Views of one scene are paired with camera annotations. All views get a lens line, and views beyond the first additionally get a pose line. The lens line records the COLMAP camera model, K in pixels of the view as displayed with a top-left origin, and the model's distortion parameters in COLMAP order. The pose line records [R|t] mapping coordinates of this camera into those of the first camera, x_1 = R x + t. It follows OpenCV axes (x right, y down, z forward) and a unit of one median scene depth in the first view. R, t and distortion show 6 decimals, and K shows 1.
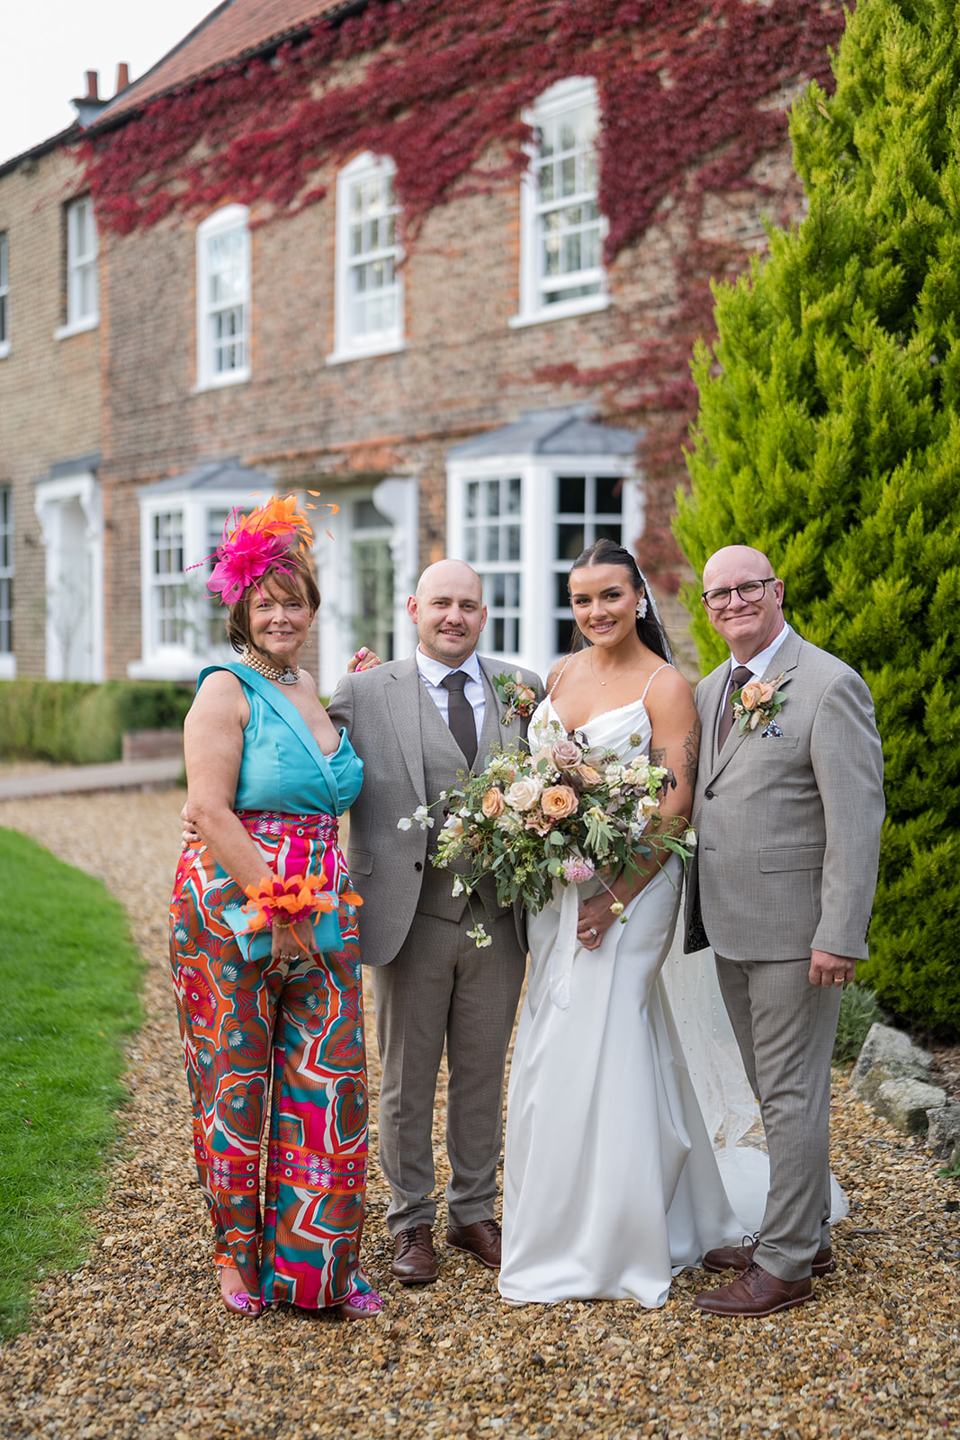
lens RADIAL K [[2062.1, 0, 479.4], [0, 2062.1, 715.3], [0, 0, 1]] dist [0.008286, 0.000000]
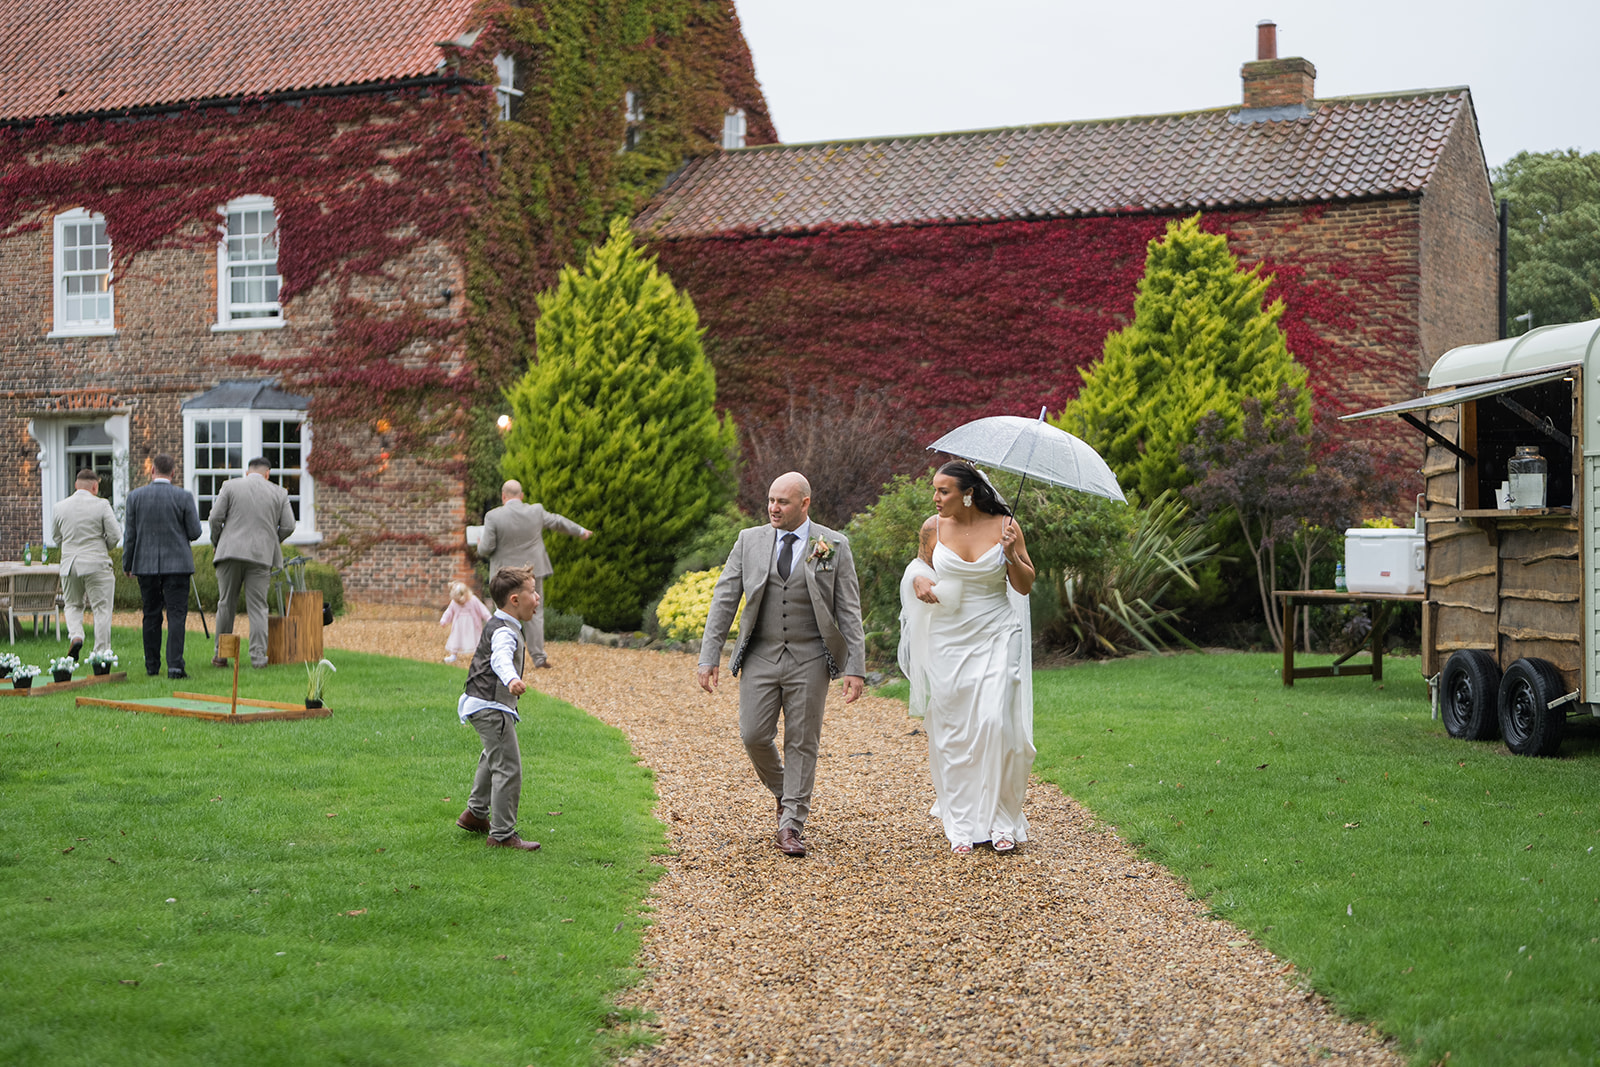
lens RADIAL K [[2291.2, 0, 843.7], [0, 2291.2, 546.1], [0, 0, 1]] dist [0.008286, 0.000000]
pose [[0.861377, -0.015928, 0.507716, -0.532533], [0.031537, 0.999257, -0.022155, 0.051631], [-0.506986, 0.035096, 0.861240, -0.950458]]
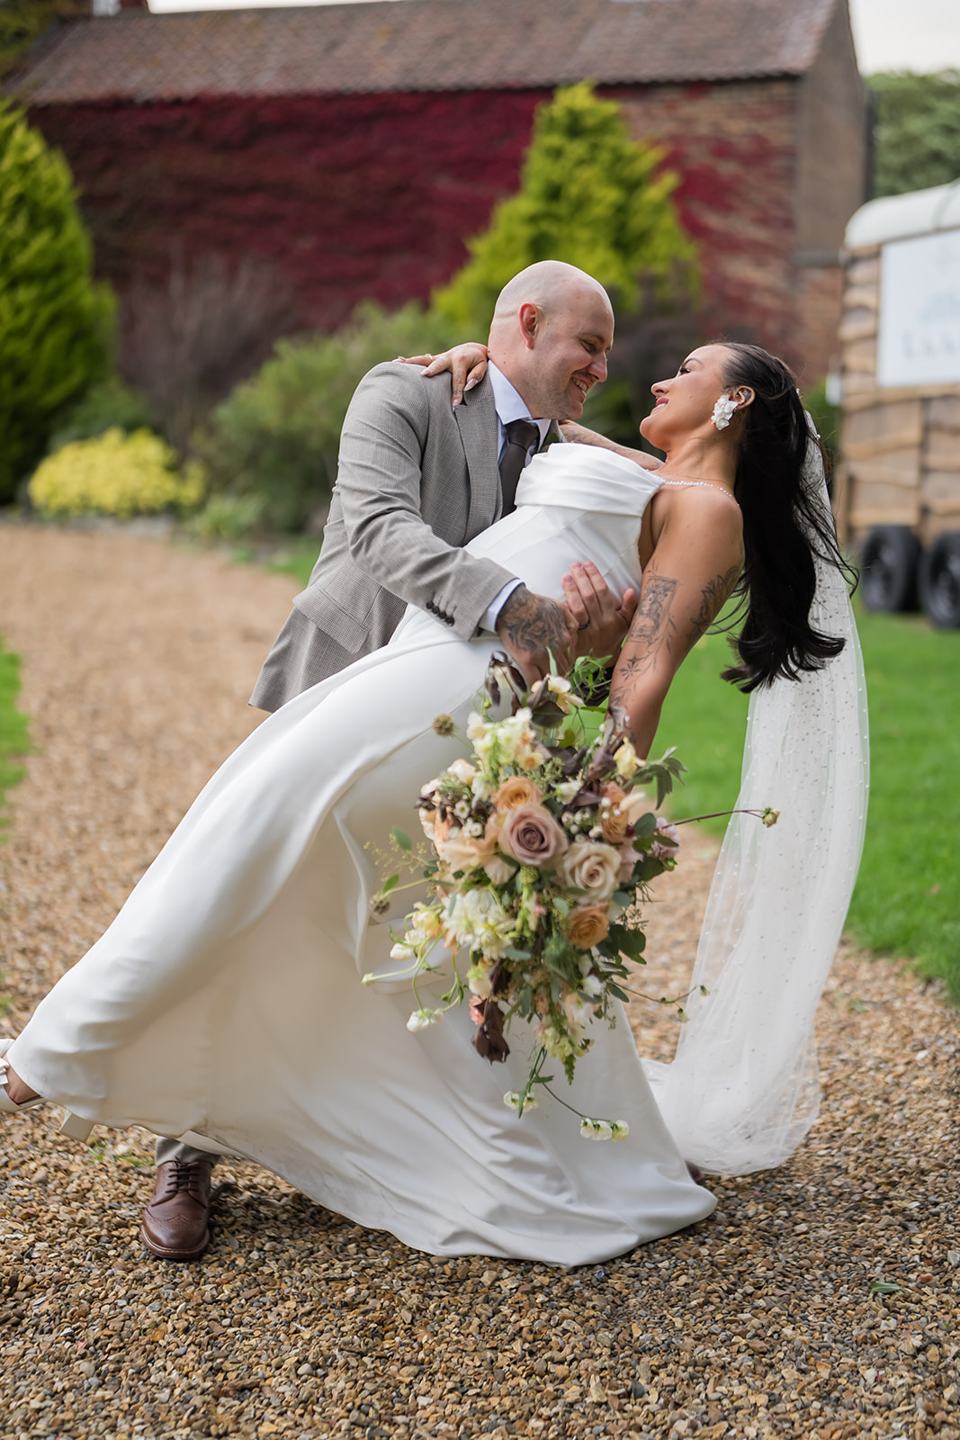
lens RADIAL K [[2062.1, 0, 493.2], [0, 2062.1, 727.4], [0, 0, 1]] dist [0.008286, 0.000000]
pose [[0.788438, -0.094934, 0.607745, -0.351650], [0.029235, 0.992685, 0.117137, 0.076297], [-0.614420, -0.074588, 0.785446, -0.622818]]
